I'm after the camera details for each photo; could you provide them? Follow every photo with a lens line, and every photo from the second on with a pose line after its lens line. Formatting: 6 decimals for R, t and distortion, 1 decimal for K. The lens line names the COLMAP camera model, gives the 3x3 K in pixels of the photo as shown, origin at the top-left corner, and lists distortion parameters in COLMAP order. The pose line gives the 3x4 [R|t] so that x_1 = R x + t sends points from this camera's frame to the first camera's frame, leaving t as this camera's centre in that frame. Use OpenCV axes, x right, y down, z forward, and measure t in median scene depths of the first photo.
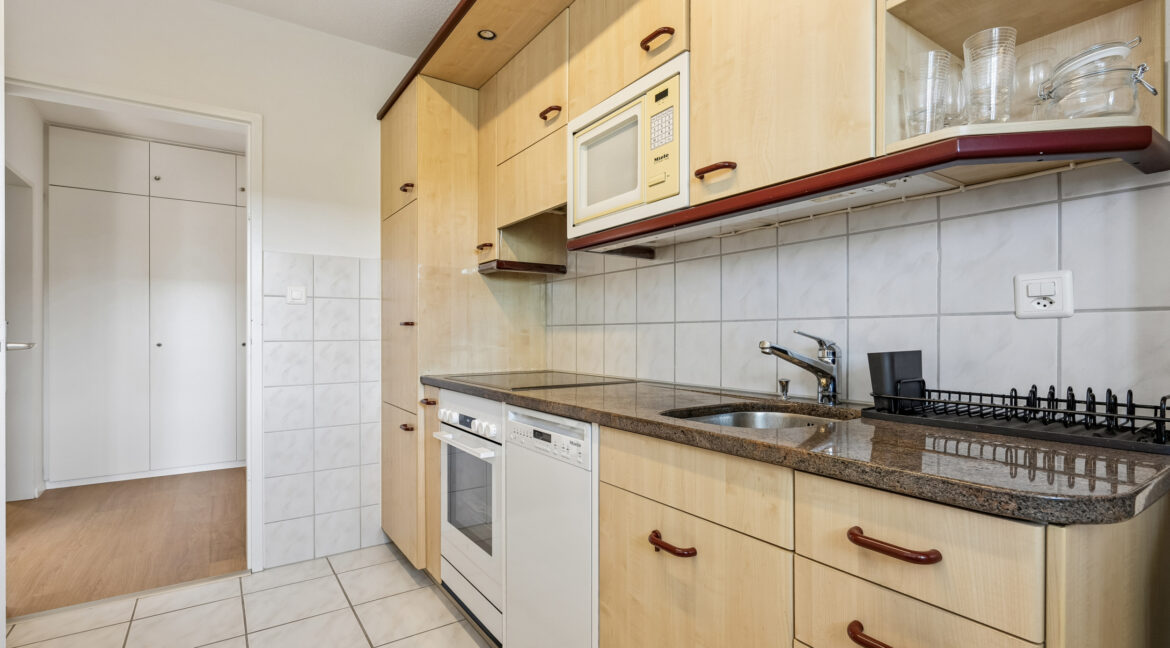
lens RADIAL K [[552.9, 0, 587.6], [0, 552.9, 332.4], [0, 0, 1]] dist [-0.001746, 0.000211]
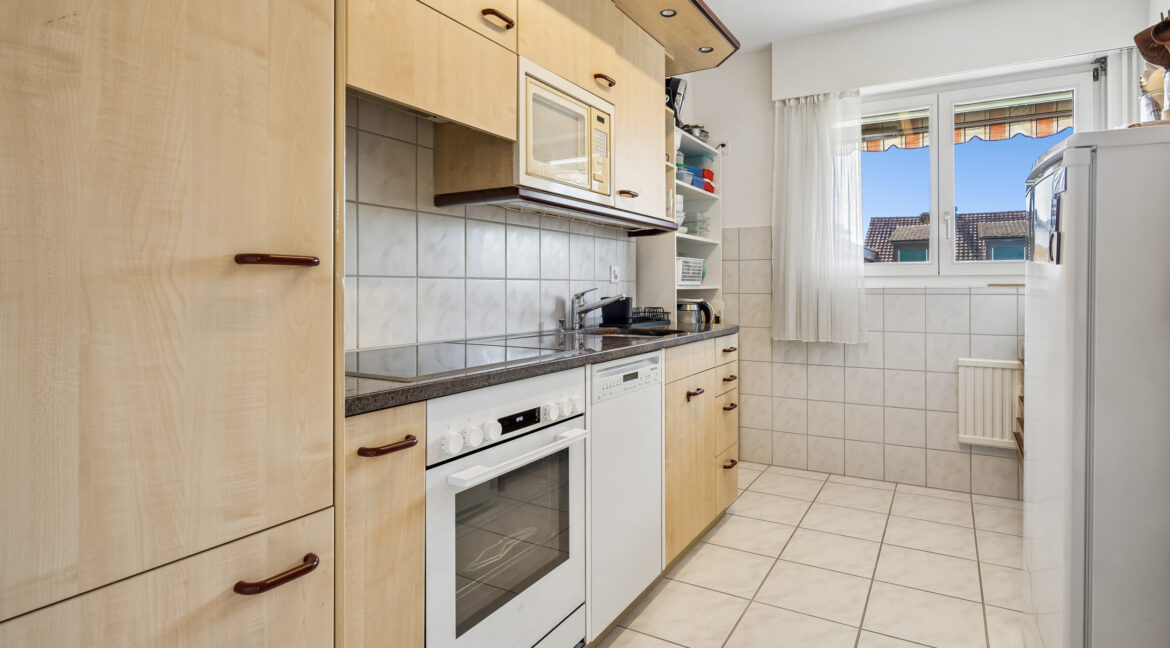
lens RADIAL K [[611.7, 0, 586.3], [0, 611.7, 288.1], [0, 0, 1]] dist [-0.000485, 0.000090]
pose [[-0.420882, 0.004791, 0.907103, -1.041933], [-0.003959, 0.999967, -0.007118, 0.008200], [-0.907107, -0.006587, -0.420849, 1.395886]]
